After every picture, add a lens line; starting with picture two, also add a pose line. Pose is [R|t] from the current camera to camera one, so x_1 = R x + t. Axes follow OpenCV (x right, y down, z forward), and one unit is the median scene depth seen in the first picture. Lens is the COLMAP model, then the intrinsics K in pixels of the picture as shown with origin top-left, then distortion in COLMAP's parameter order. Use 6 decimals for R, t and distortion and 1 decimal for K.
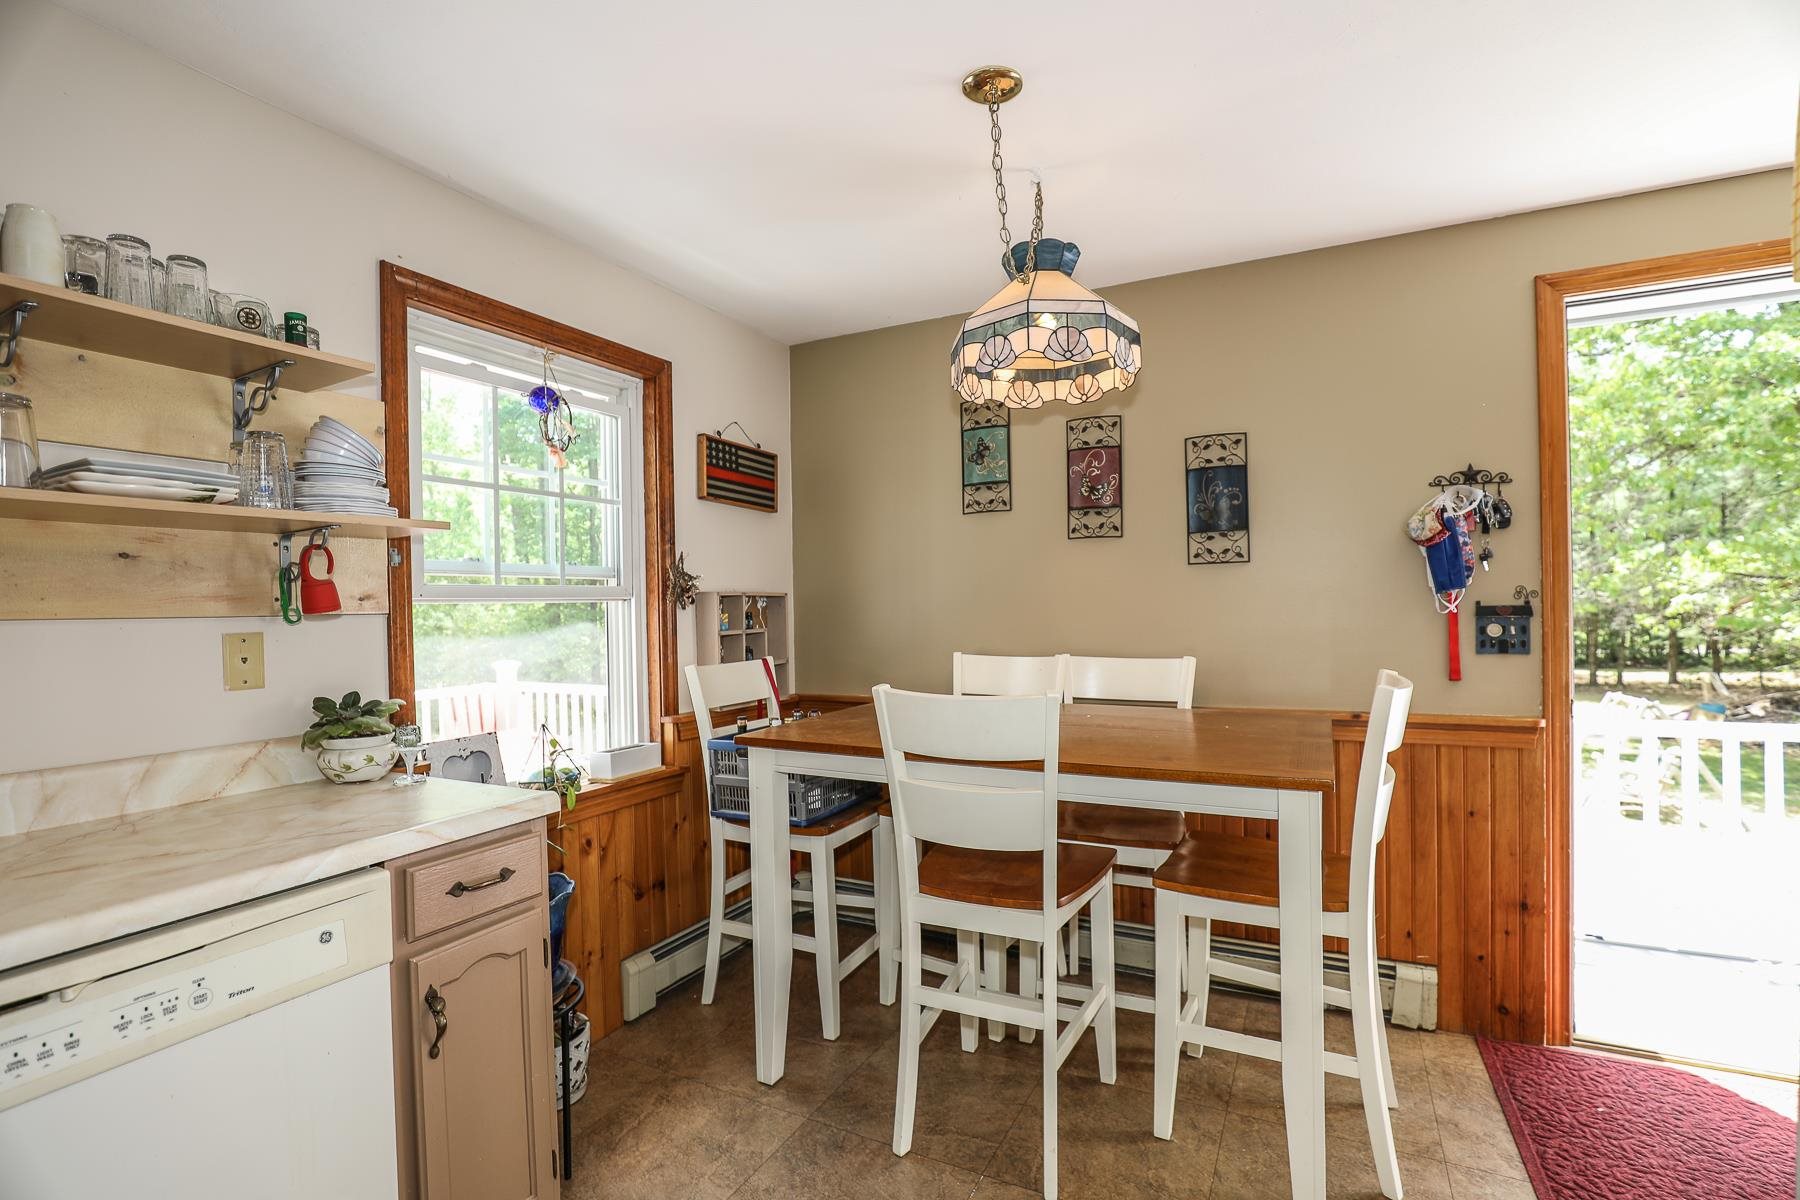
lens RADIAL K [[821.7, 0, 897.5], [0, 821.7, 605.4], [0, 0, 1]] dist [-0.025556, 0.004620]
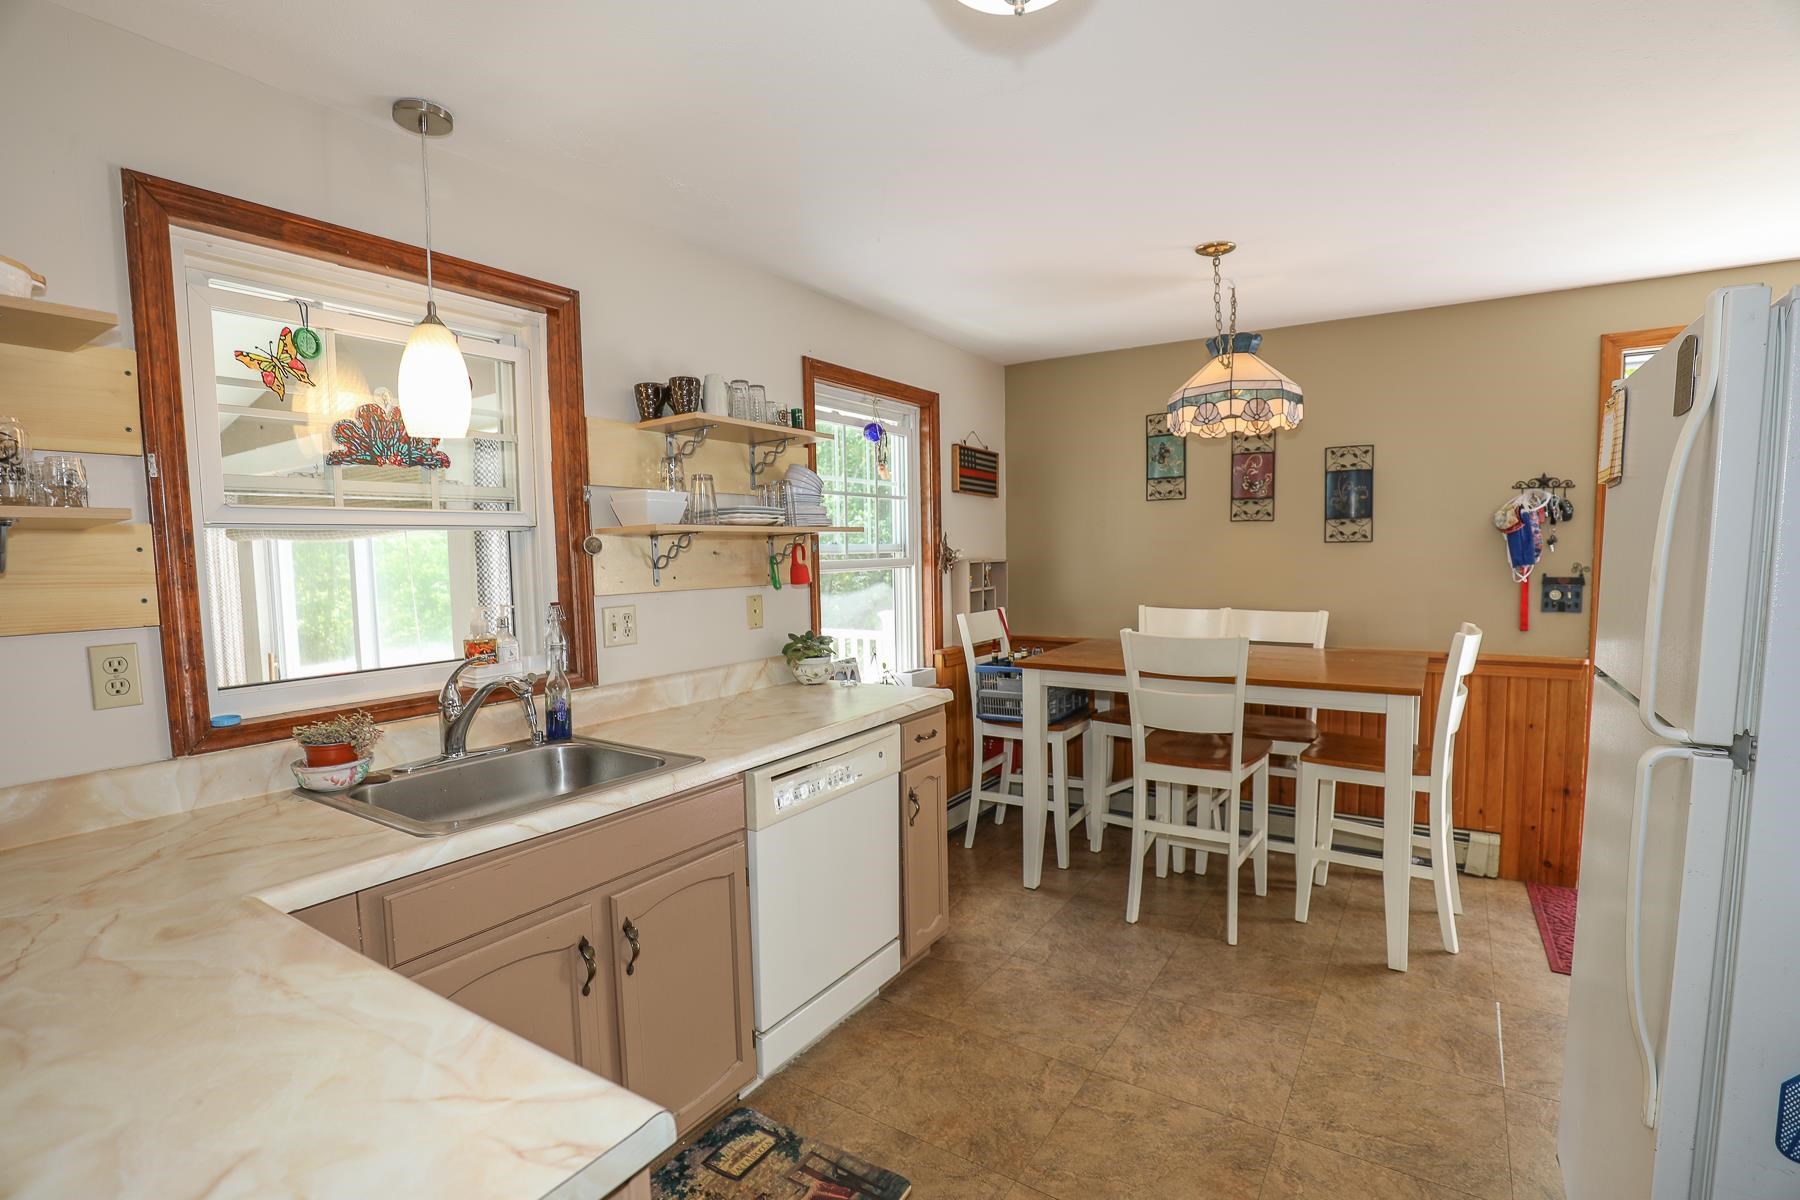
lens RADIAL K [[821.7, 0, 913.9], [0, 821.7, 607.7], [0, 0, 1]] dist [-0.025556, 0.004620]
pose [[0.995443, 0.008462, -0.094984, -0.224066], [-0.001592, 0.997391, 0.072177, -0.046260], [0.095347, -0.071697, 0.992859, -0.482286]]
